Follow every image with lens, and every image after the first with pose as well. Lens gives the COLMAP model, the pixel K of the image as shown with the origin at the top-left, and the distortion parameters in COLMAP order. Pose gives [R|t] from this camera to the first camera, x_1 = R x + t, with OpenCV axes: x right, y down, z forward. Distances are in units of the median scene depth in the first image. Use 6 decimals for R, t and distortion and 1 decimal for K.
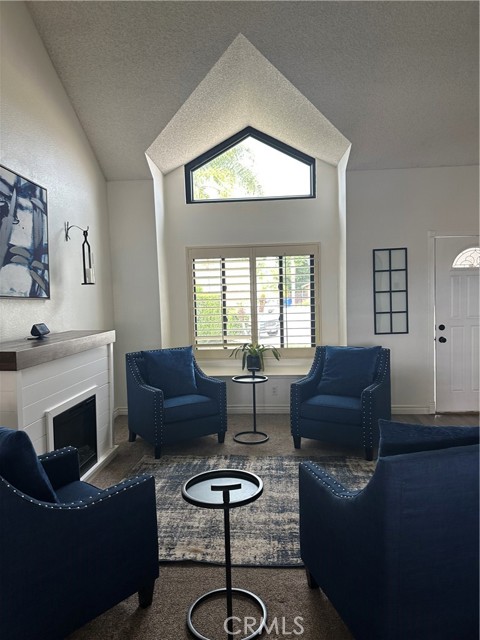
lens RADIAL K [[453.8, 0, 223.5], [0, 453.8, 326.6], [0, 0, 1]] dist [0.081371, -0.078488]
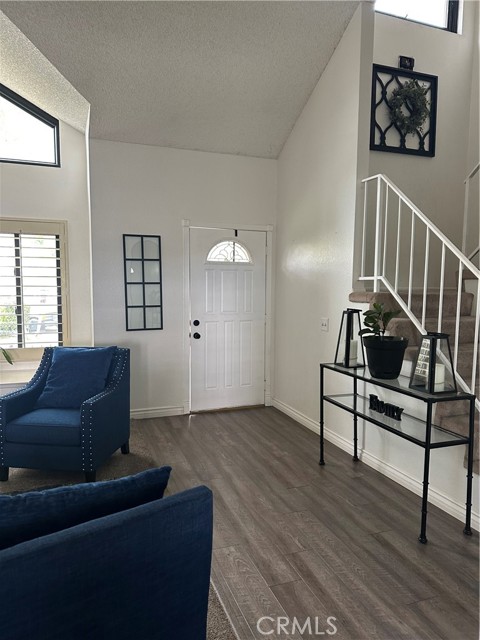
lens RADIAL K [[453.8, 0, 241.4], [0, 453.8, 323.3], [0, 0, 1]] dist [0.081371, -0.078488]
pose [[0.908568, -0.003519, 0.417721, 0.165396], [-0.002513, 0.999900, 0.013889, -0.010563], [-0.417729, -0.013669, 0.908469, 0.105509]]
